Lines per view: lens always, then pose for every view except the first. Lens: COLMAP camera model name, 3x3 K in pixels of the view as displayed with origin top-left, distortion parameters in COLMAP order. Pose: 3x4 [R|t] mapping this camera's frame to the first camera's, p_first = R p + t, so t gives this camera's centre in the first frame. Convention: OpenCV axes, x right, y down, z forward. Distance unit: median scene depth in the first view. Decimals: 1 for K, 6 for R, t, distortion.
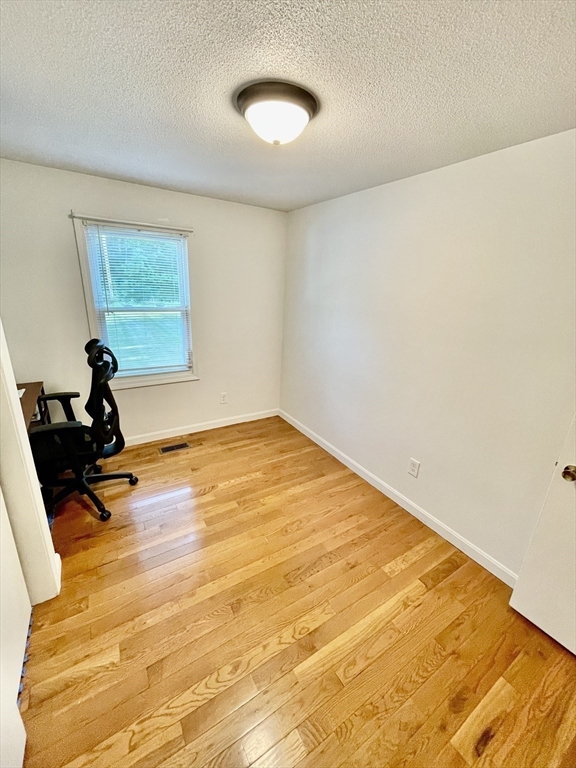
lens RADIAL K [[310.5, 0, 291.9], [0, 310.5, 379.8], [0, 0, 1]] dist [0.002566, -0.000114]
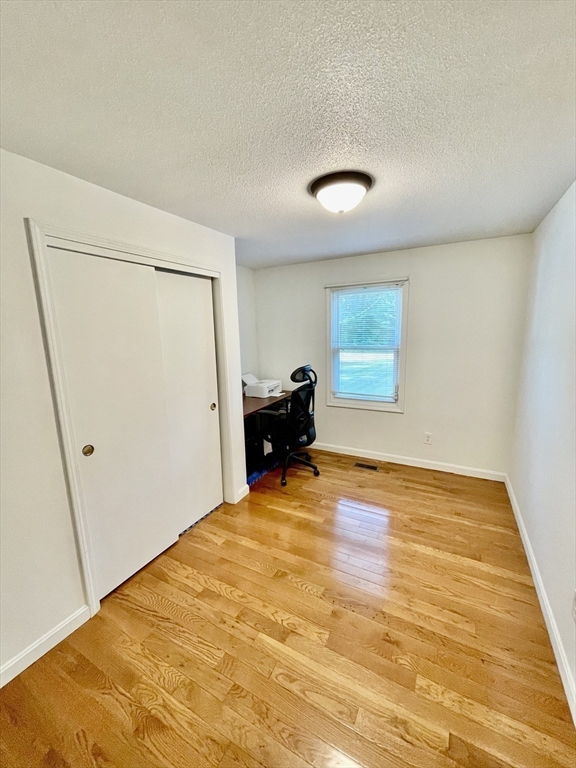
lens RADIAL K [[310.5, 0, 289.6], [0, 310.5, 378.8], [0, 0, 1]] dist [0.002566, -0.000114]
pose [[0.488850, 0.077546, -0.868915, 0.506640], [-0.212538, 0.976615, -0.032416, 0.001817], [0.846081, 0.200524, 0.493899, 0.159018]]
